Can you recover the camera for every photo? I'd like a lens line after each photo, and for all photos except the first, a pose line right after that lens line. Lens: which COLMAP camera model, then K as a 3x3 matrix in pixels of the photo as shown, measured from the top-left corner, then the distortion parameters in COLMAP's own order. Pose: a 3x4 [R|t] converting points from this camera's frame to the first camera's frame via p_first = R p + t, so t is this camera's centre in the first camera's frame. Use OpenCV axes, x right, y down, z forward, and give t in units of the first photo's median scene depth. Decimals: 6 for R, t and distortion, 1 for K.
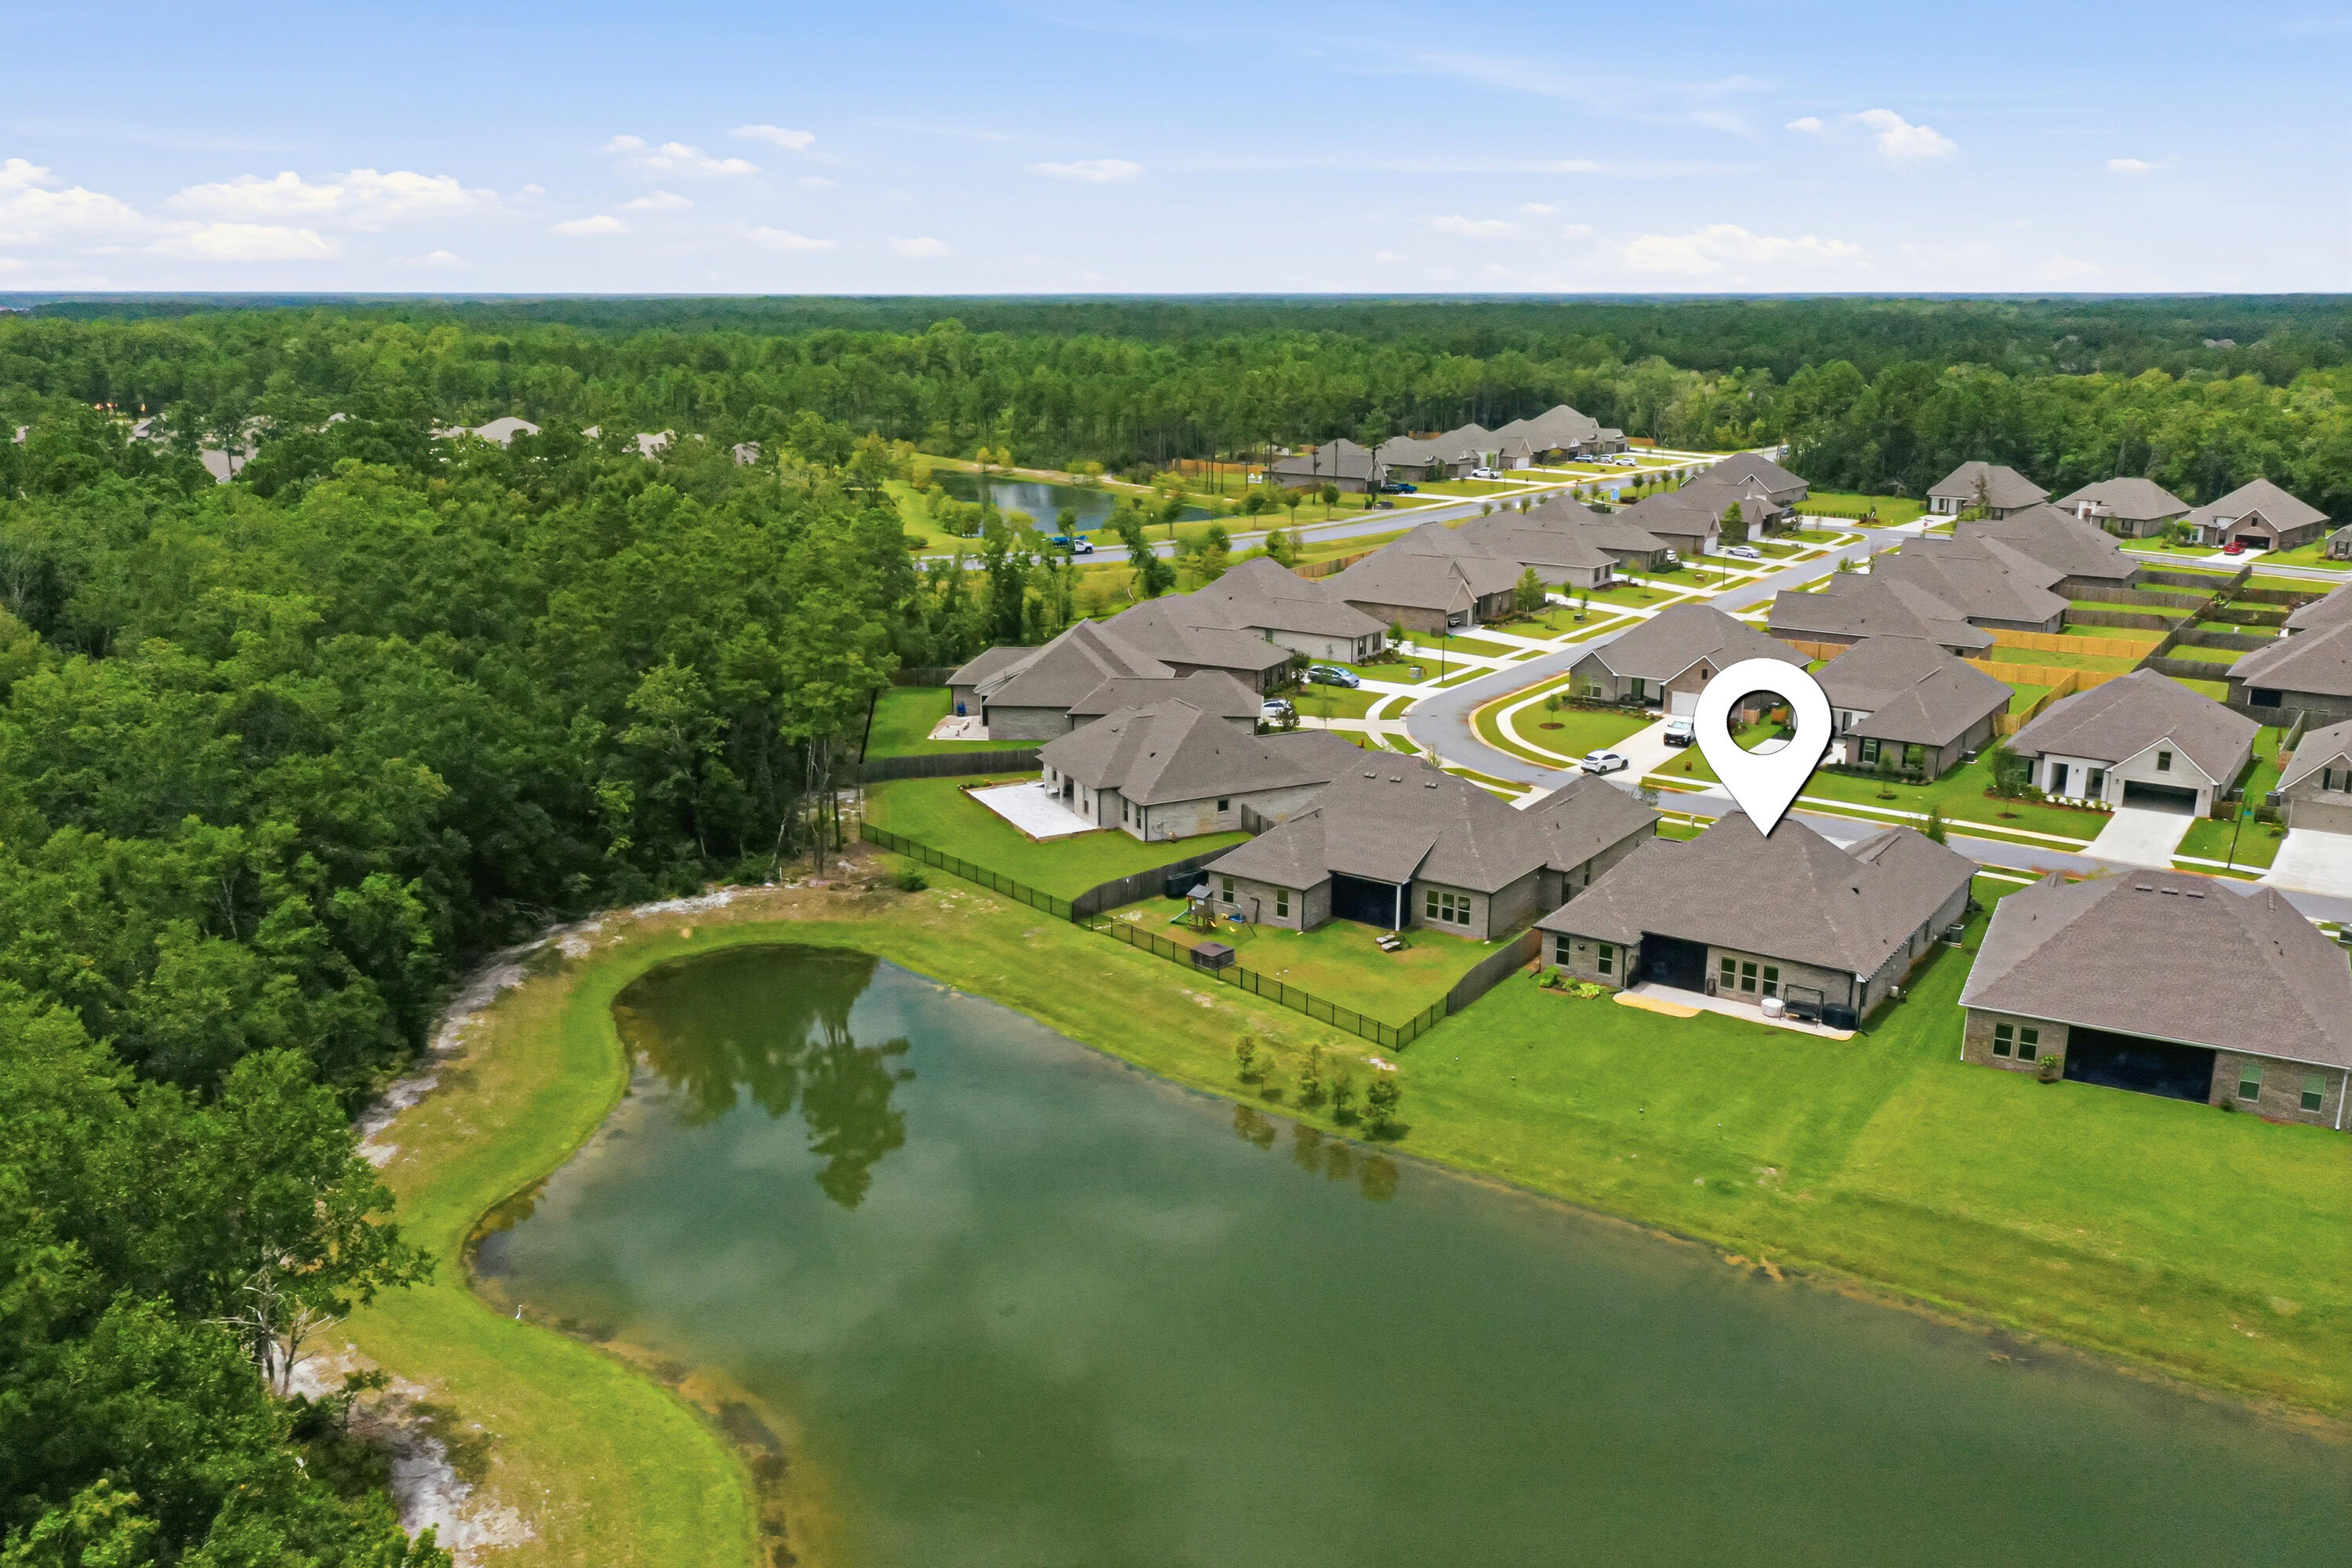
lens RADIAL K [[1851.9, 0, 1176.0], [0, 1851.9, 784.0], [0, 0, 1]] dist [0.007656, -0.005205]
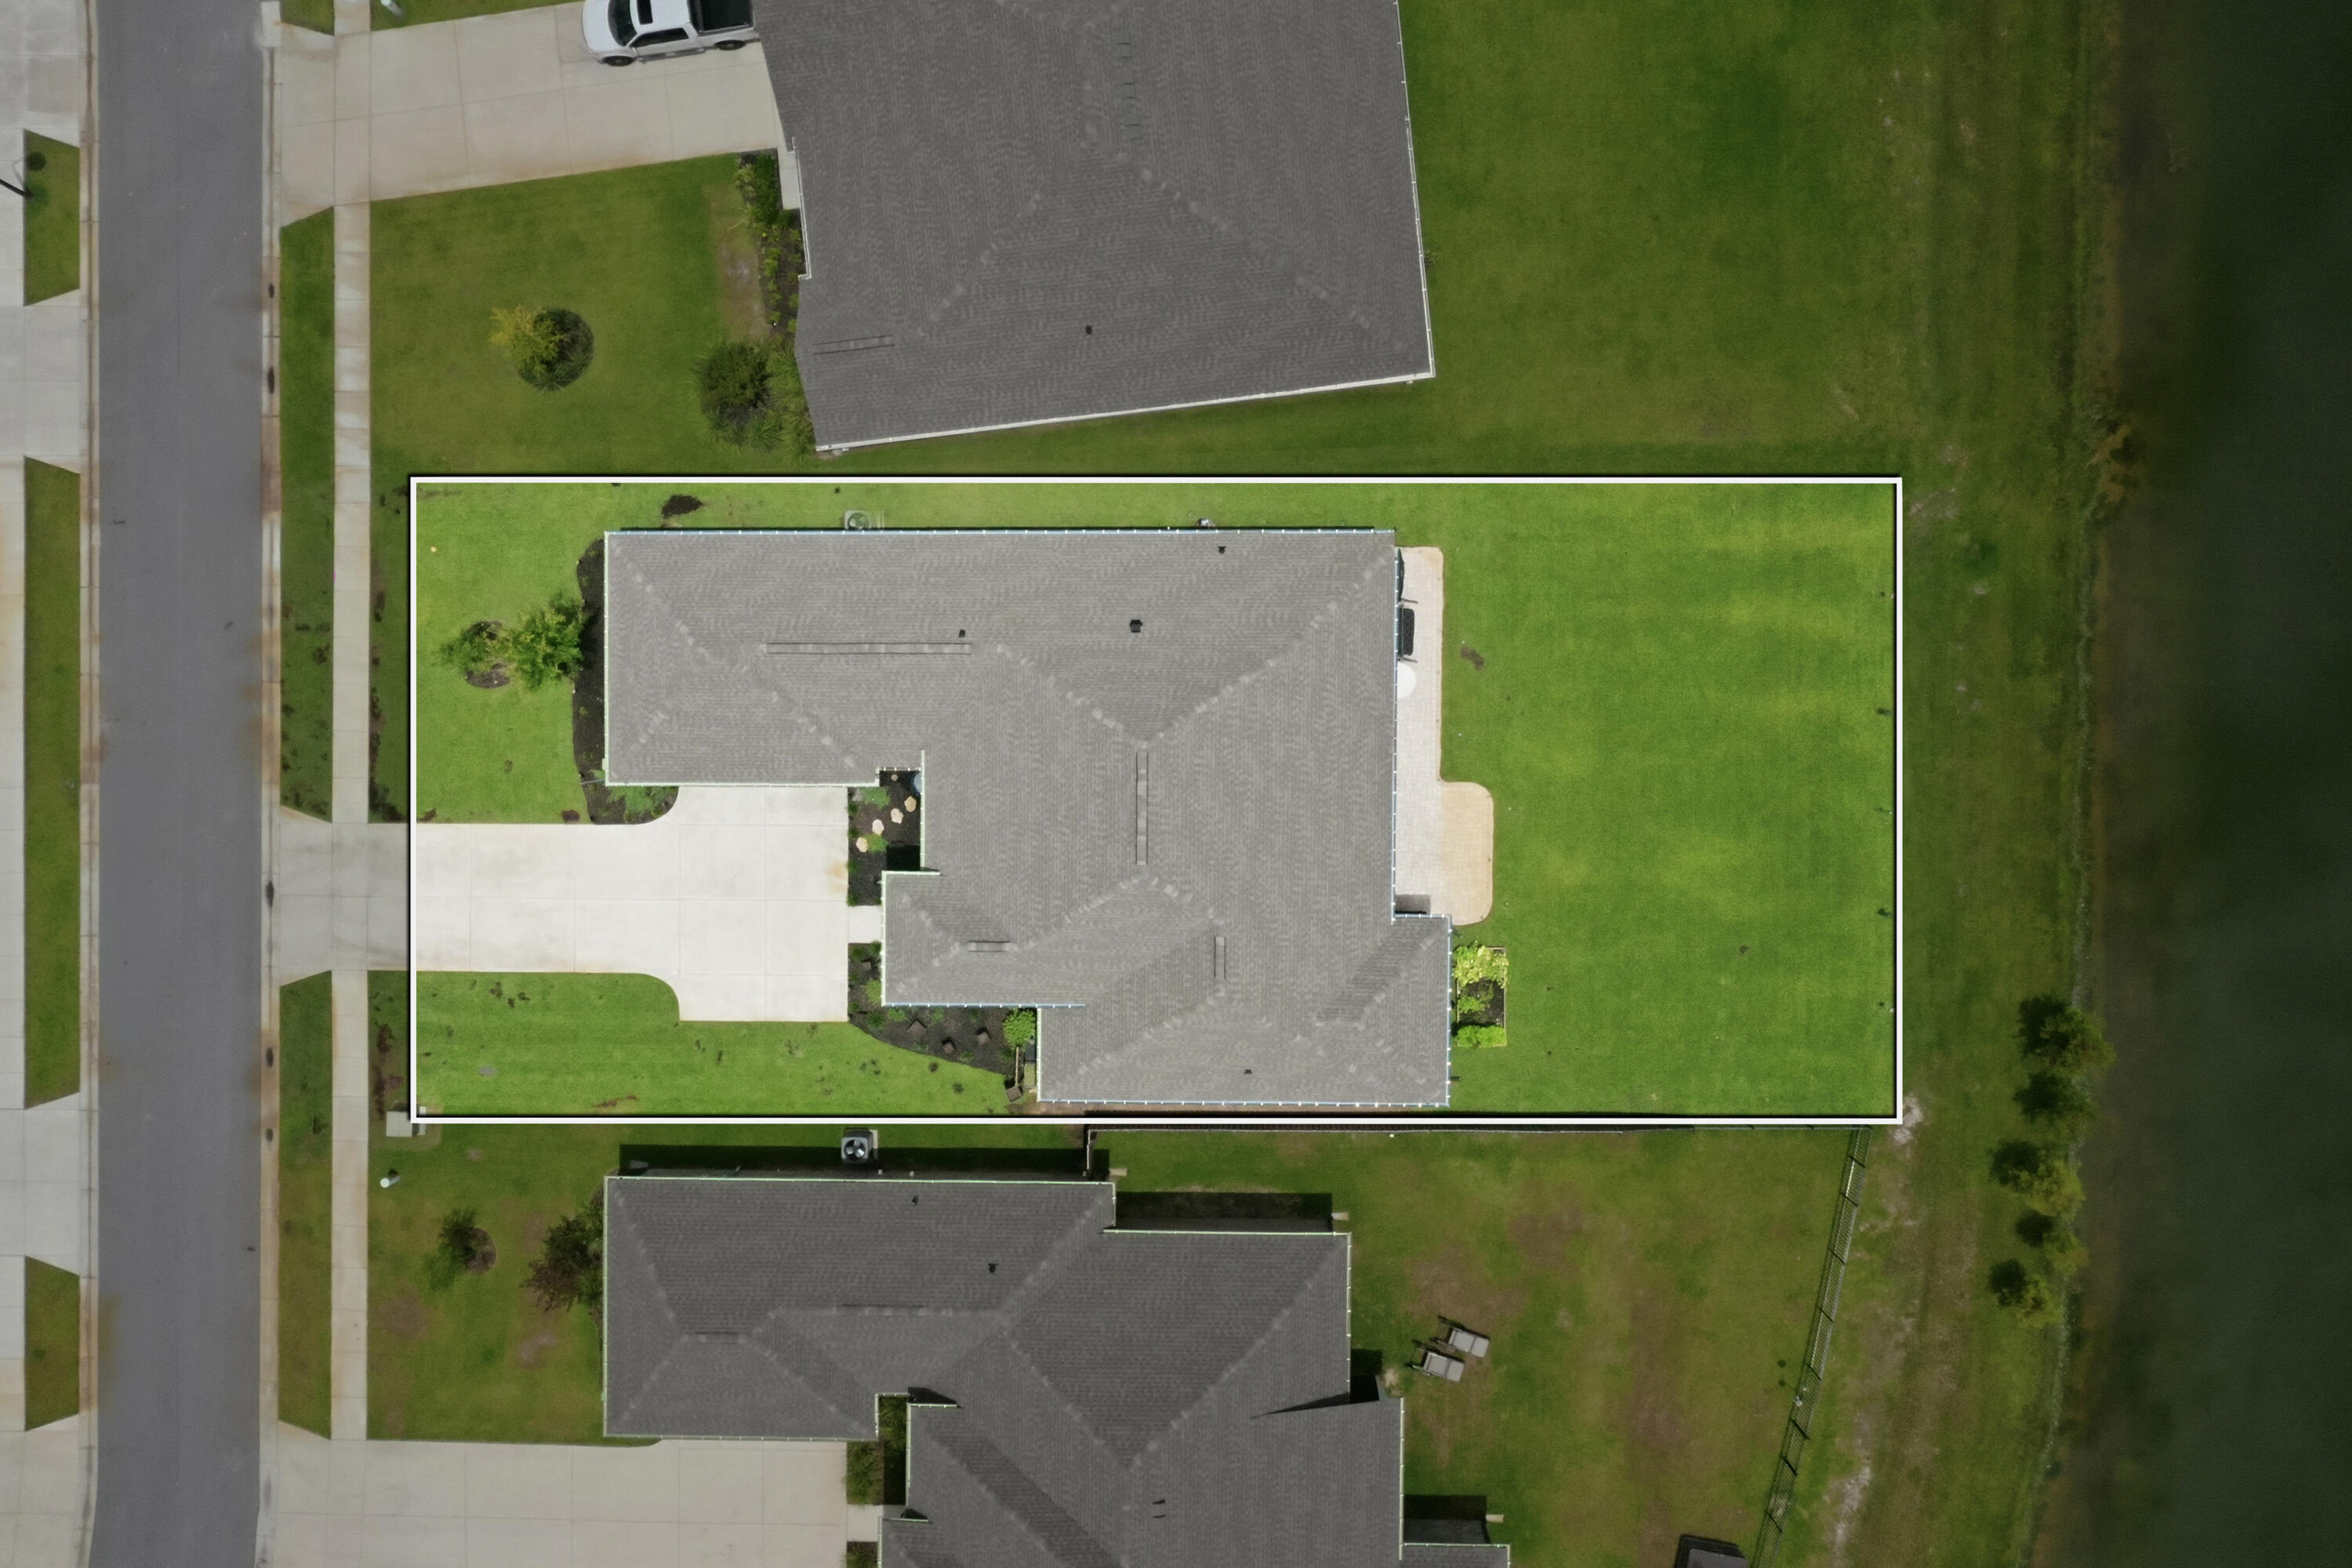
lens RADIAL K [[1851.9, 0, 1176.0], [0, 1851.9, 784.0], [0, 0, 1]] dist [0.007656, -0.005205]
pose [[-0.582378, -0.812821, 0.012607, 0.323568], [0.261916, -0.172934, 0.949470, -0.473388], [-0.769569, 0.556252, 0.313604, 0.865840]]
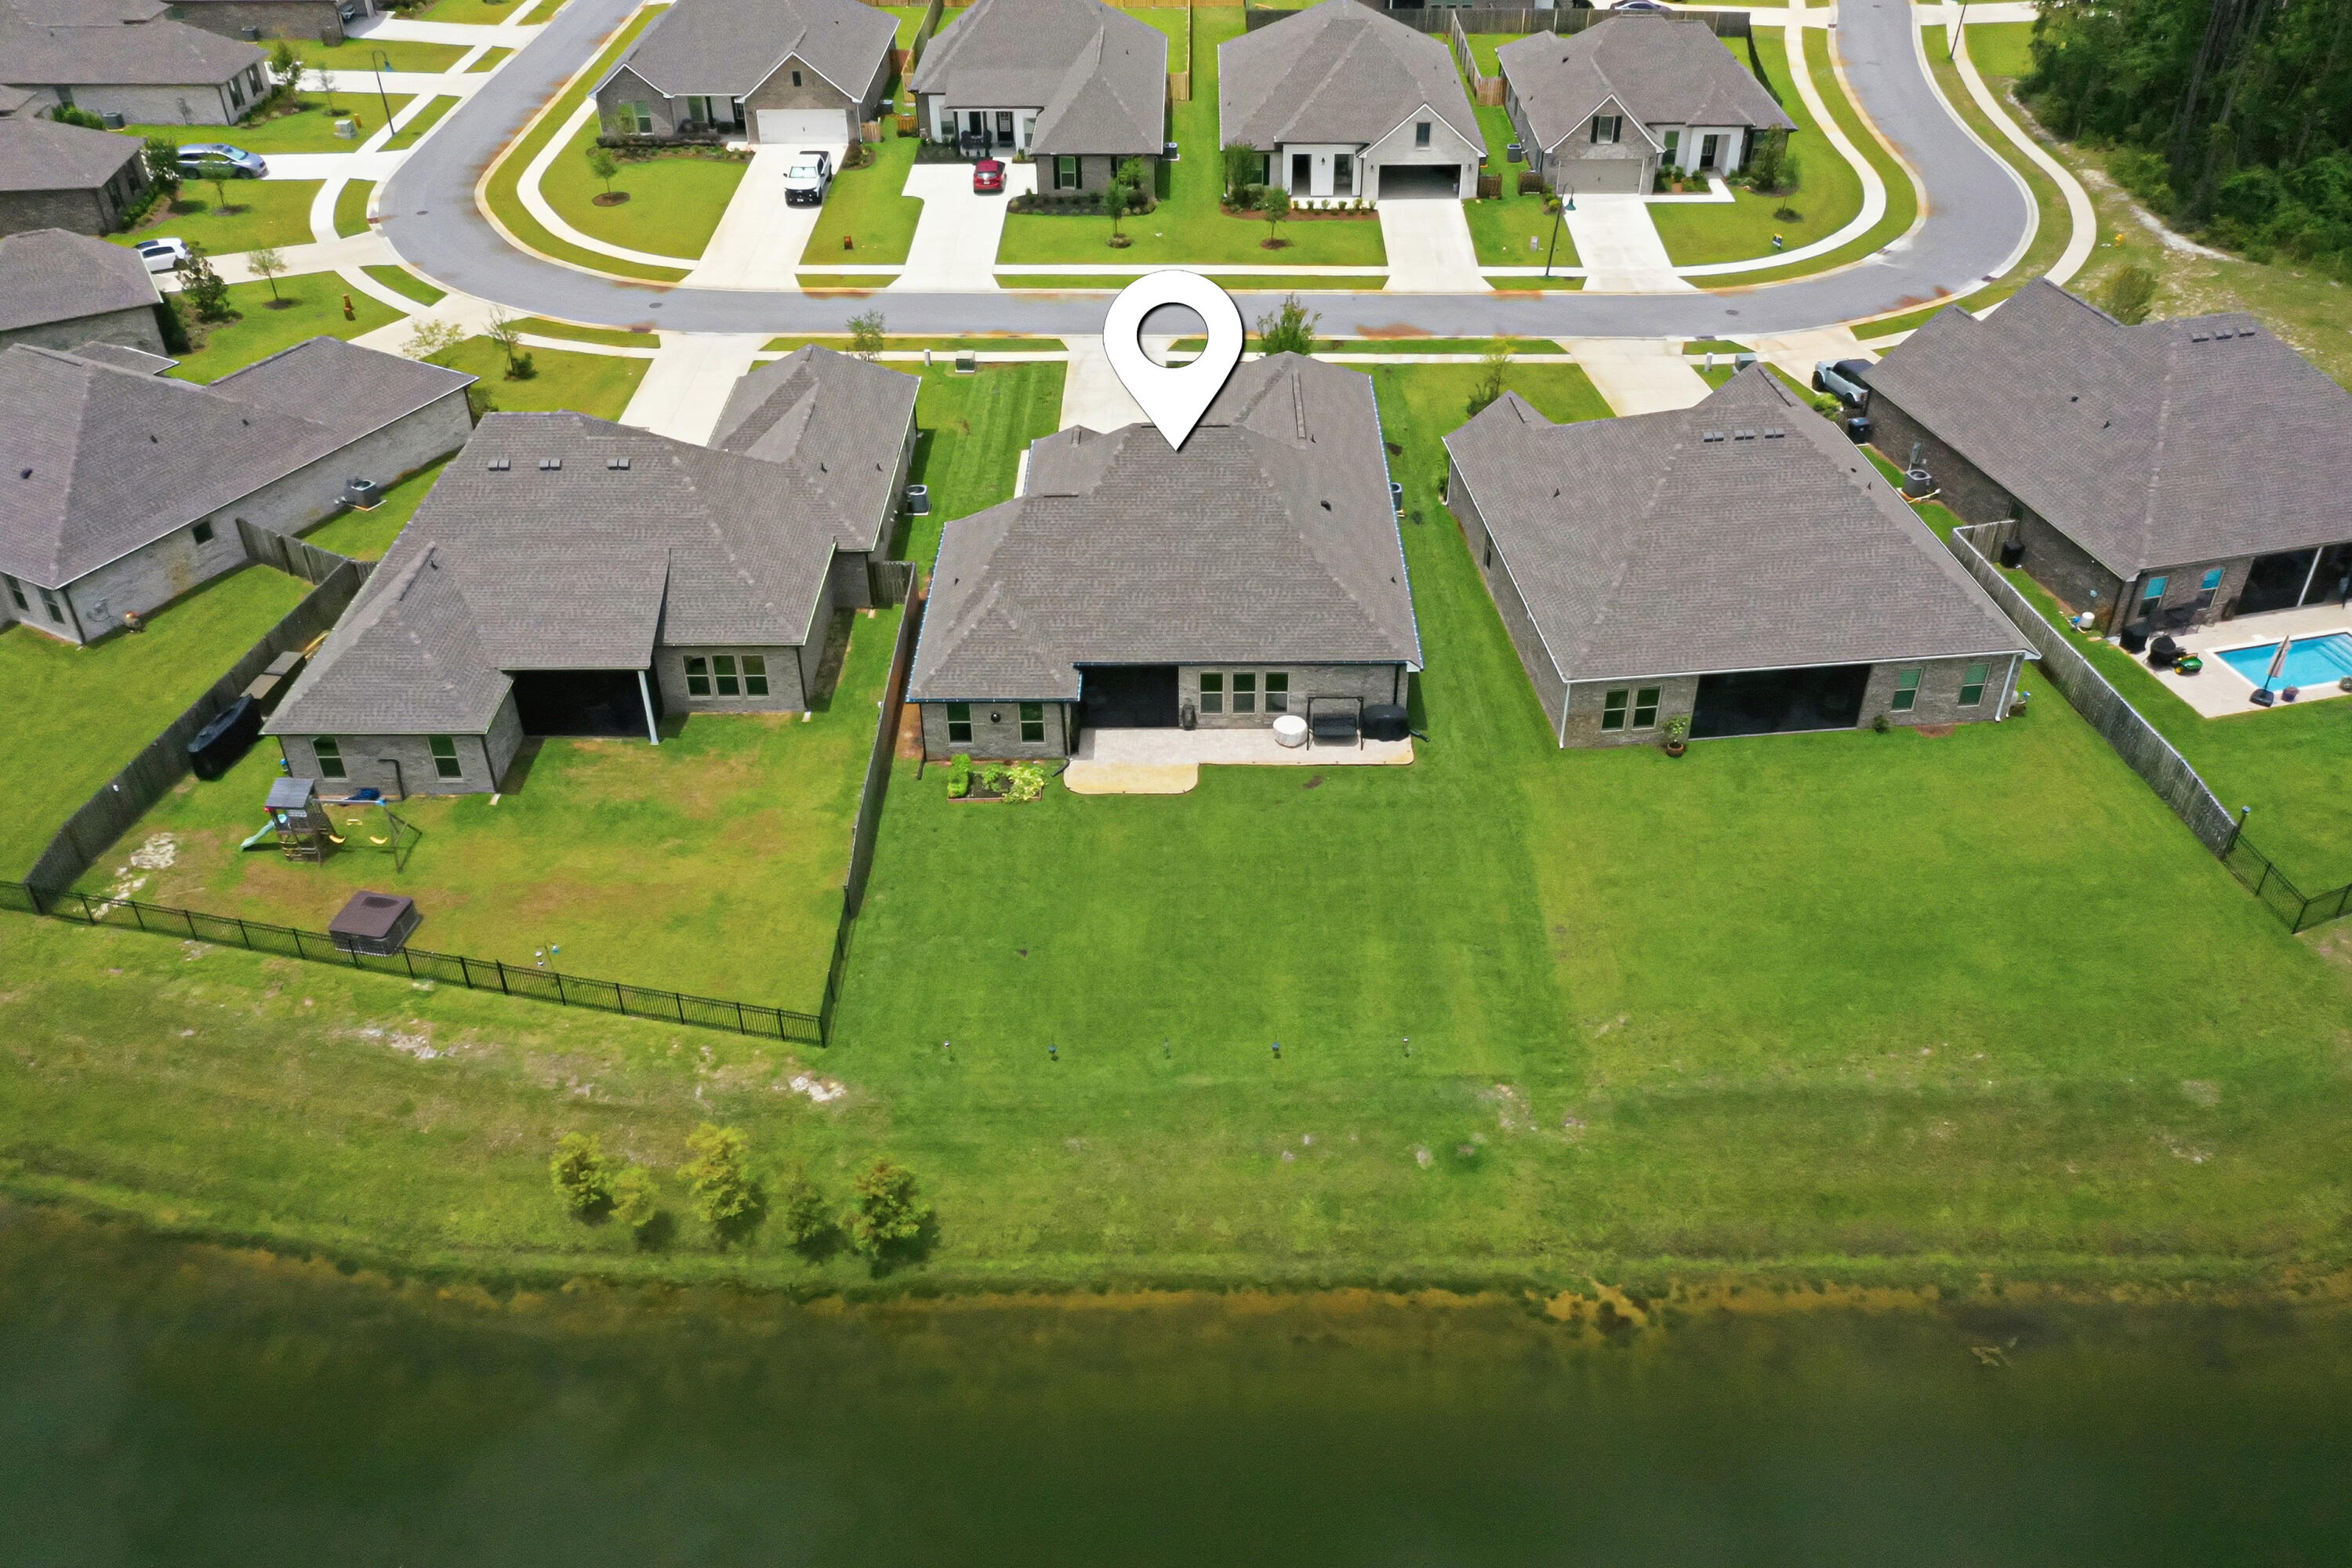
lens RADIAL K [[1851.9, 0, 1176.0], [0, 1851.9, 784.0], [0, 0, 1]] dist [0.007656, -0.005205]
pose [[0.815318, -0.348931, 0.462065, -0.027355], [0.152052, 0.899040, 0.410618, -0.139979], [-0.558692, -0.264526, 0.786059, 0.478979]]
